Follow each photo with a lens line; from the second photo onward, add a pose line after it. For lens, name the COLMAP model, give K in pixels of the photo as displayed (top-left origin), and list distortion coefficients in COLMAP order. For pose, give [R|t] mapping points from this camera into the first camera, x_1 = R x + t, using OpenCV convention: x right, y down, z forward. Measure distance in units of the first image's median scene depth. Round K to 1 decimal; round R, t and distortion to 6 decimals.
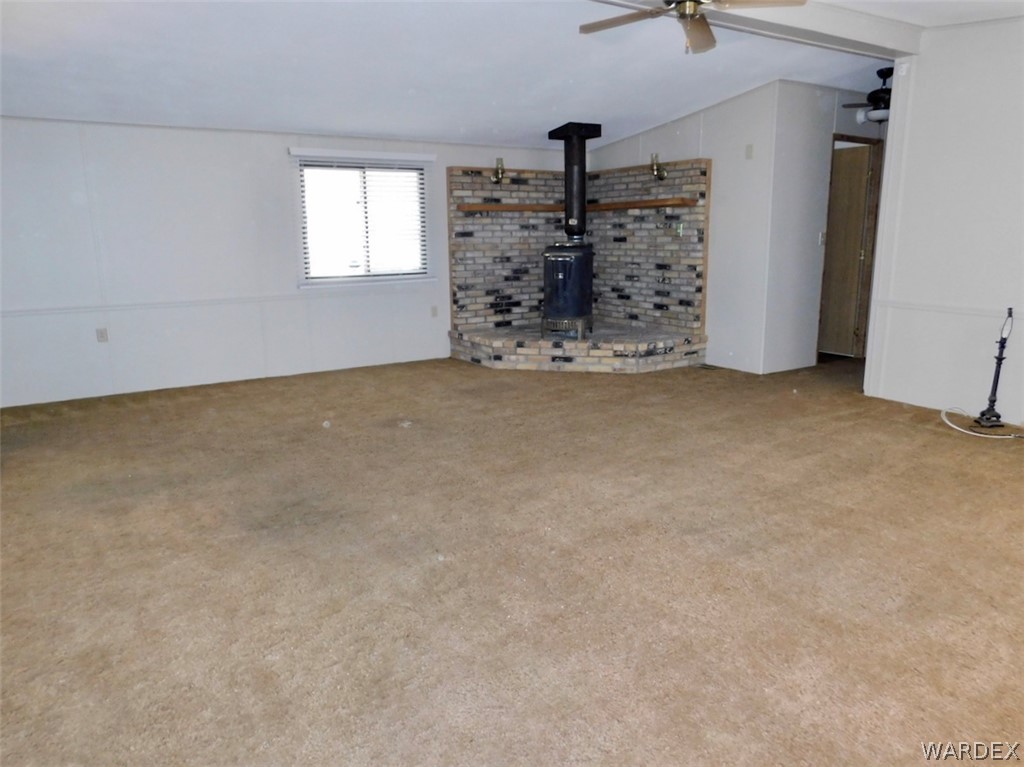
lens RADIAL K [[712.8, 0, 509.9], [0, 712.8, 389.2], [0, 0, 1]] dist [-0.064287, 0.058805]
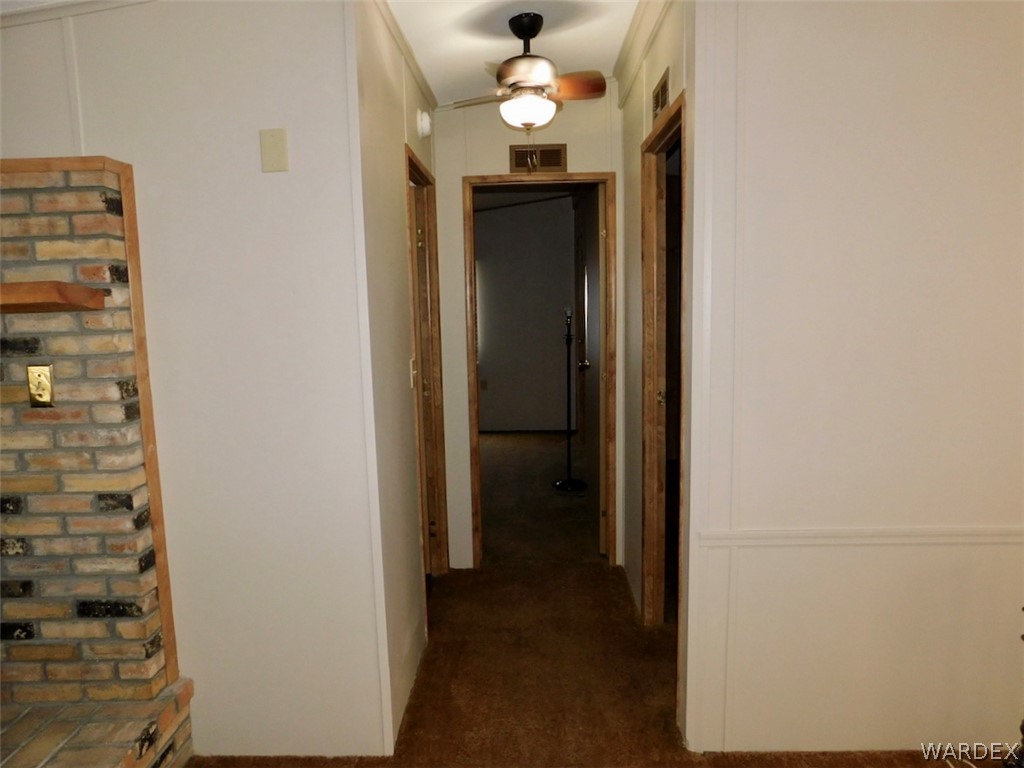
lens RADIAL K [[712.8, 0, 509.9], [0, 712.8, 389.7], [0, 0, 1]] dist [-0.064287, 0.058805]
pose [[0.552020, -0.108324, 0.826765, 0.101645], [0.199392, 0.979908, -0.004743, -0.183495], [-0.809640, 0.167469, 0.562528, 0.674967]]
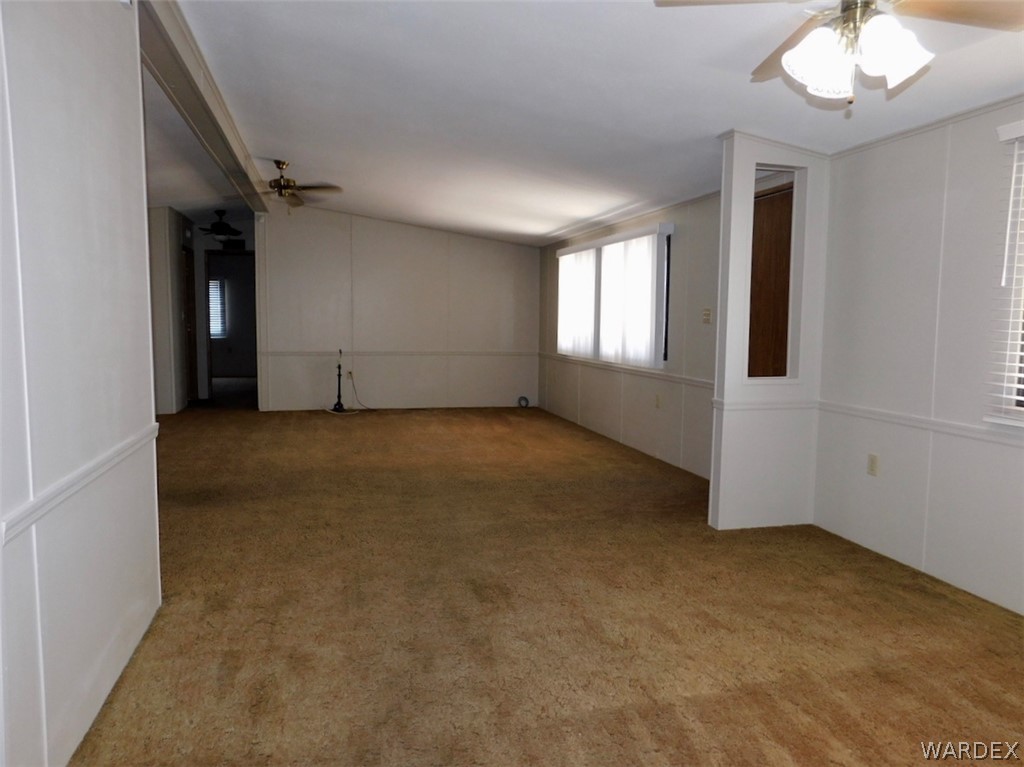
lens RADIAL K [[712.8, 0, 509.9], [0, 712.8, 389.2], [0, 0, 1]] dist [-0.064287, 0.058805]
pose [[0.297327, -0.078459, 0.951546, -0.698284], [0.197763, 0.980065, 0.019016, 0.033896], [-0.934070, 0.182527, 0.306917, -0.024020]]
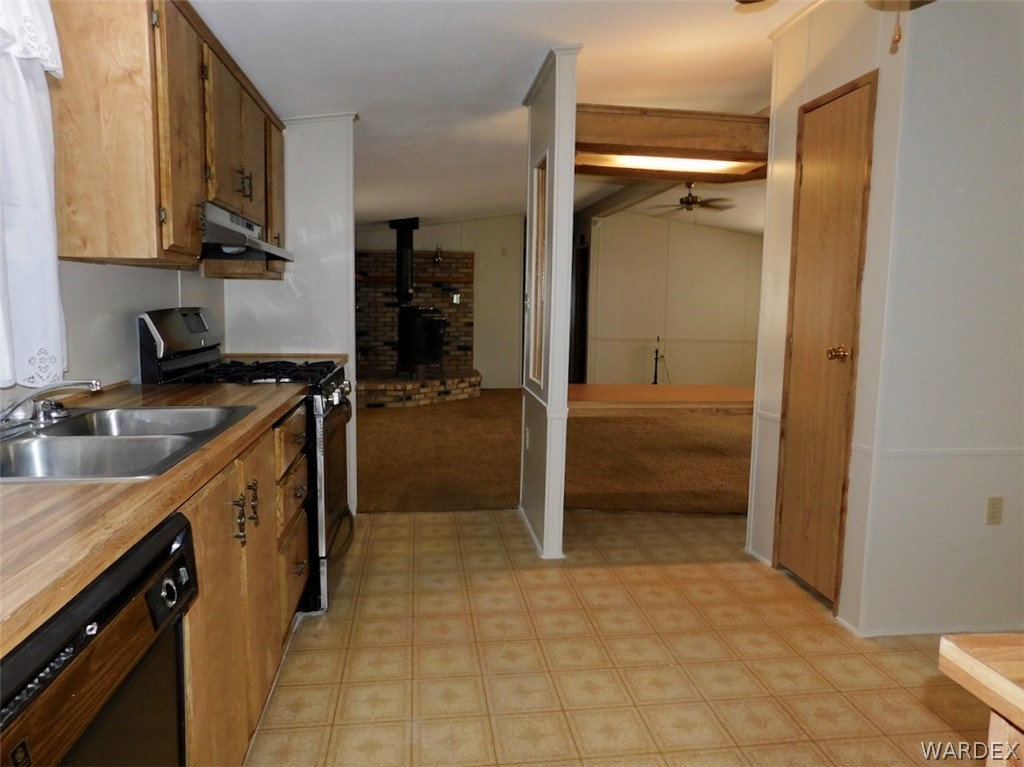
lens RADIAL K [[712.8, 0, 509.9], [0, 712.8, 389.2], [0, 0, 1]] dist [-0.064287, 0.058805]
pose [[0.407421, -0.093131, 0.908479, -1.066542], [0.179719, 0.983510, 0.020225, -0.053160], [-0.895382, 0.155030, 0.417440, 0.328064]]
